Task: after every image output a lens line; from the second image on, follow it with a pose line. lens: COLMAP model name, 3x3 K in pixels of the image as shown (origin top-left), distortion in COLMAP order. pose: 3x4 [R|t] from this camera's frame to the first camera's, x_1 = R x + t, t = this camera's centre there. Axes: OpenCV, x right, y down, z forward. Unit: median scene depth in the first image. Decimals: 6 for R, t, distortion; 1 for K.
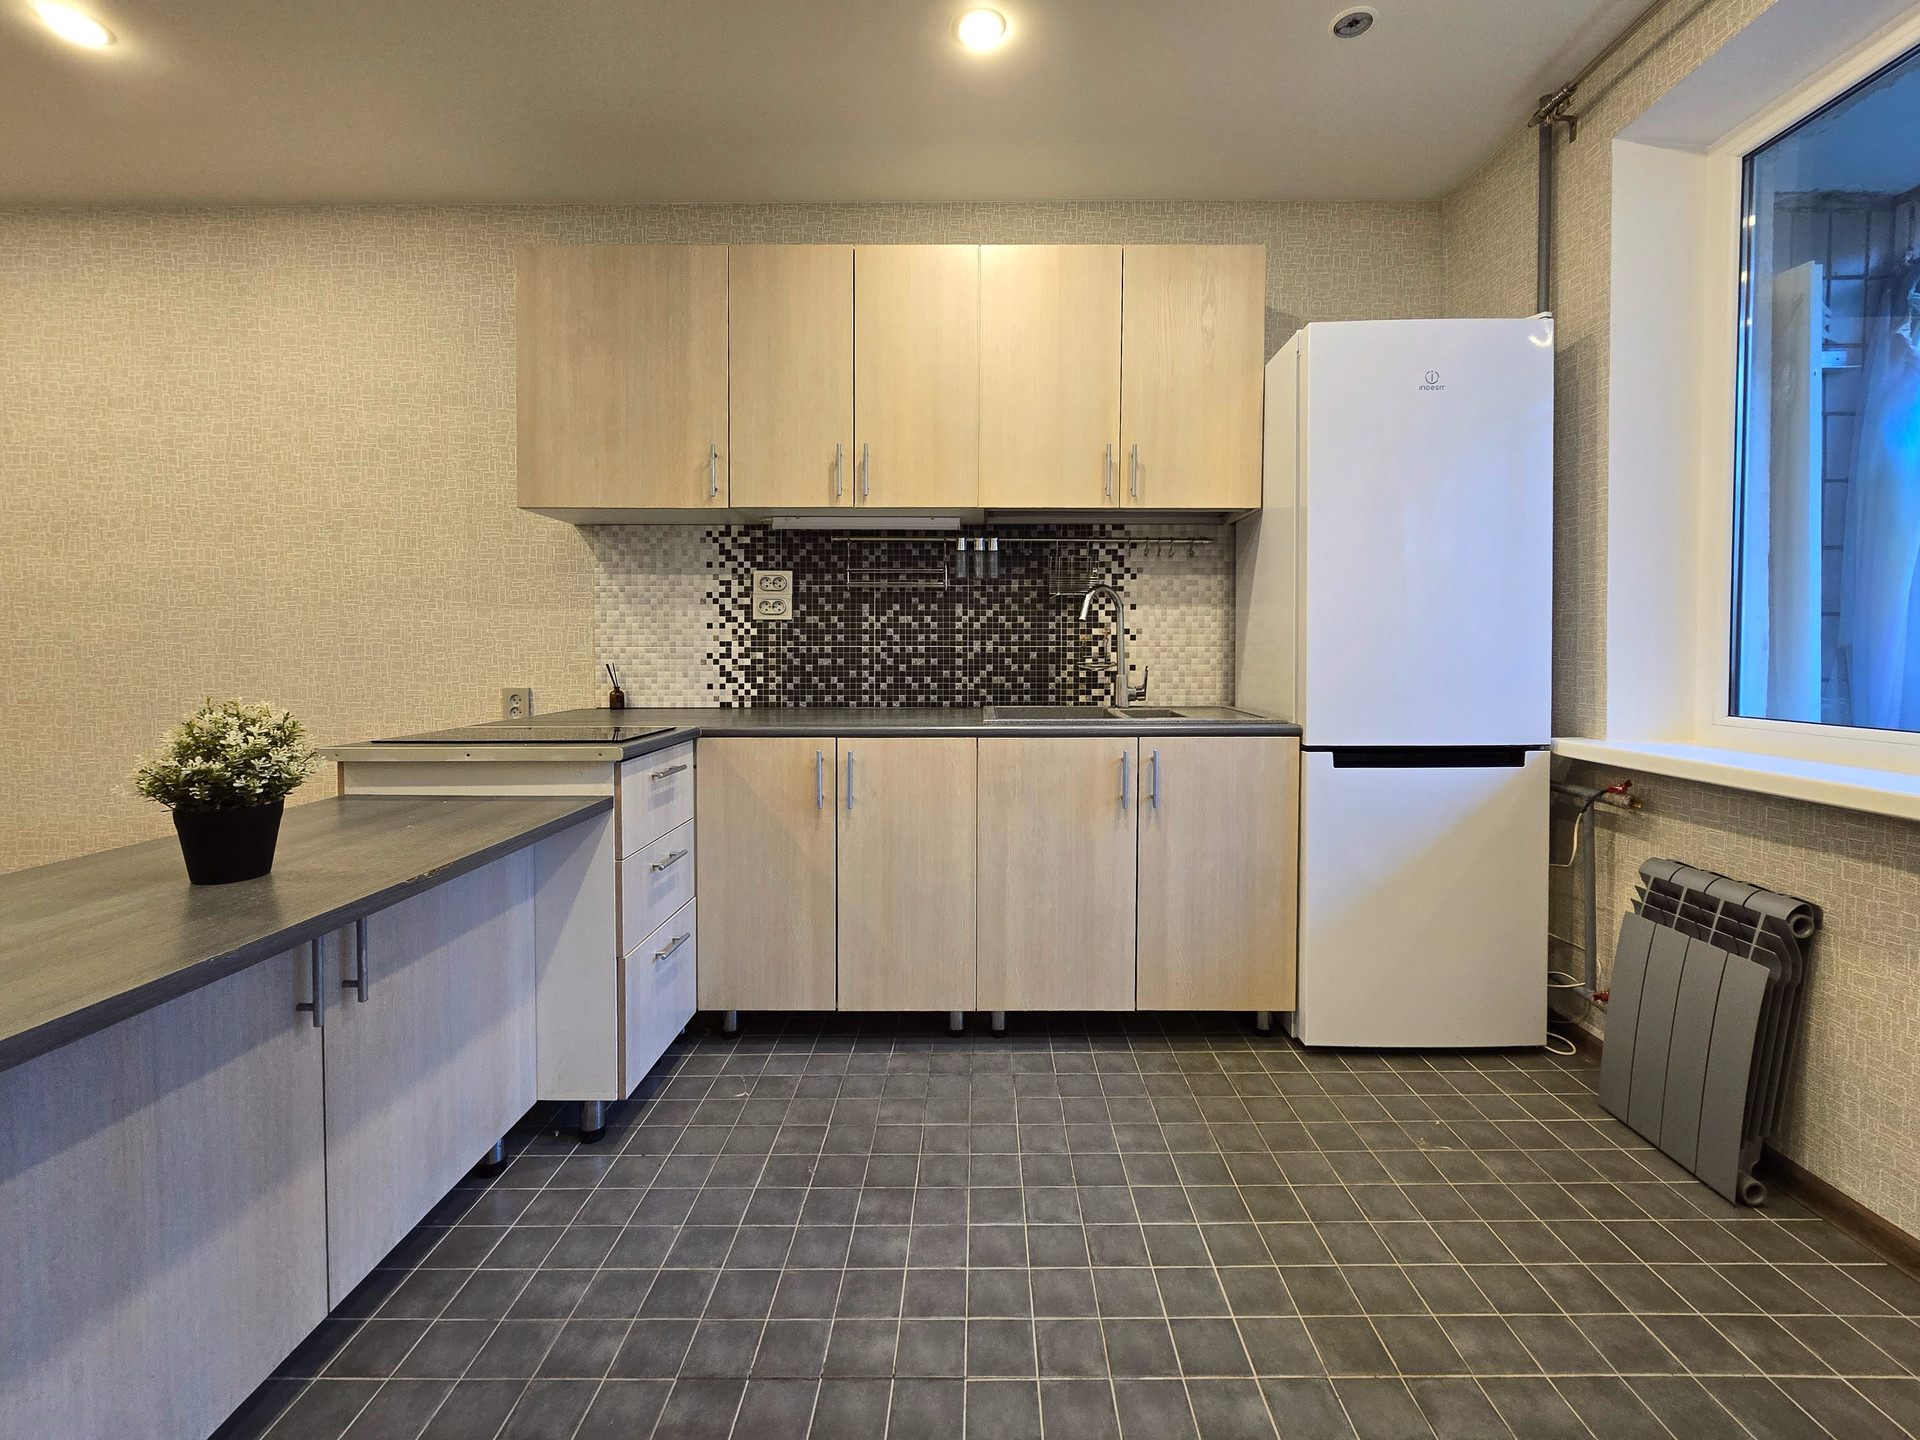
lens RADIAL K [[819.1, 0, 977.8], [0, 819.1, 670.5], [0, 0, 1]] dist [-0.005073, 0.000885]
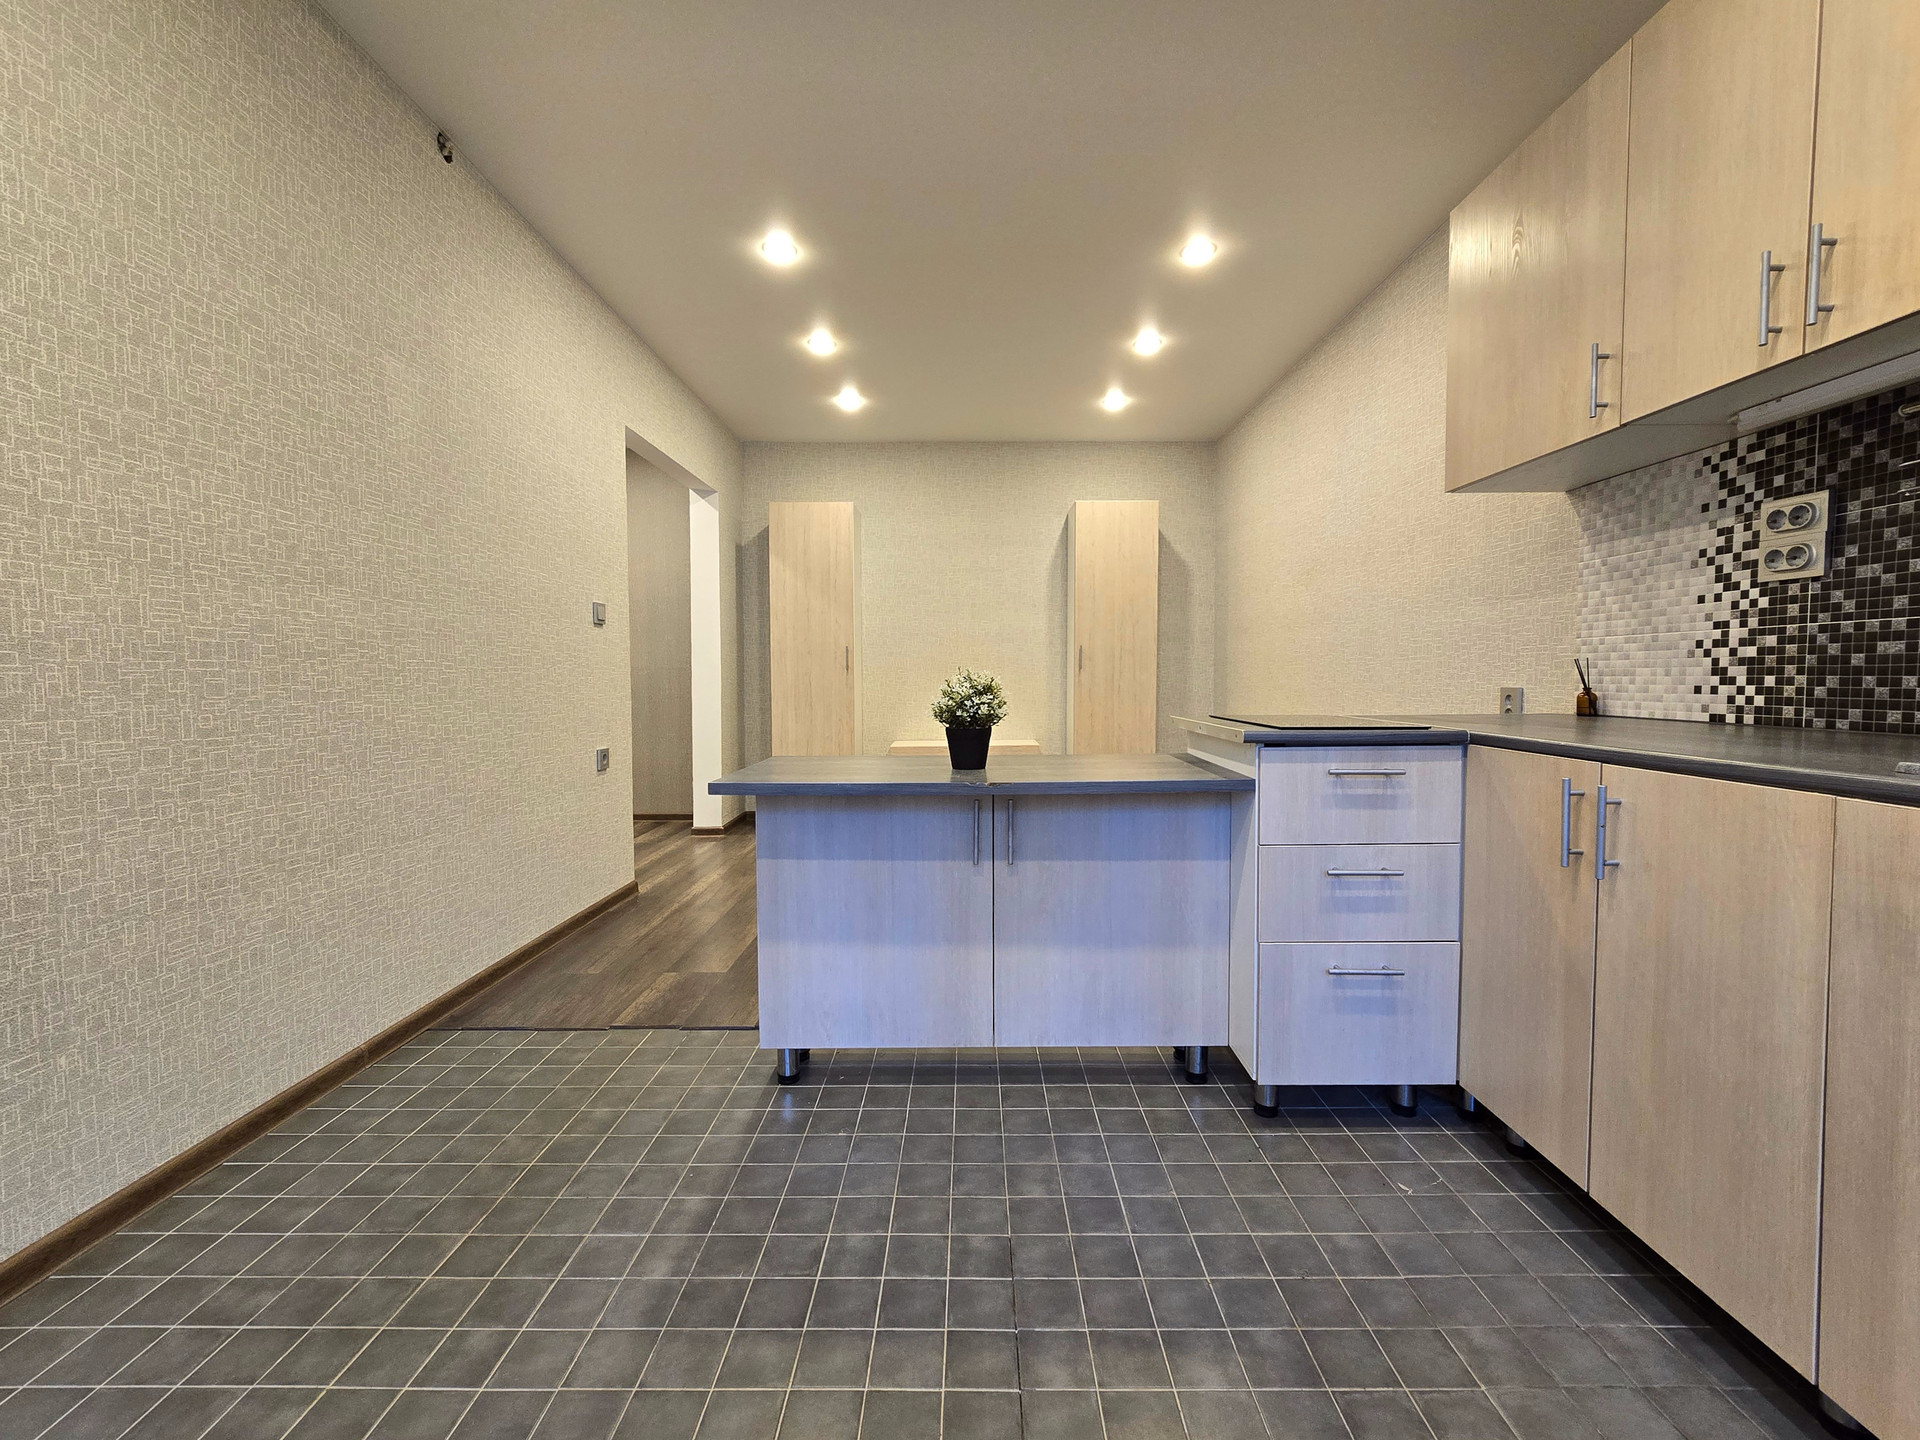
lens RADIAL K [[819.1, 0, 956.4], [0, 819.1, 705.2], [0, 0, 1]] dist [-0.005073, 0.000885]
pose [[-0.007239, 0.038940, -0.999215, 0.348679], [-0.022737, 0.998977, 0.039096, 0.019716], [0.999715, 0.023002, -0.006346, 0.396699]]
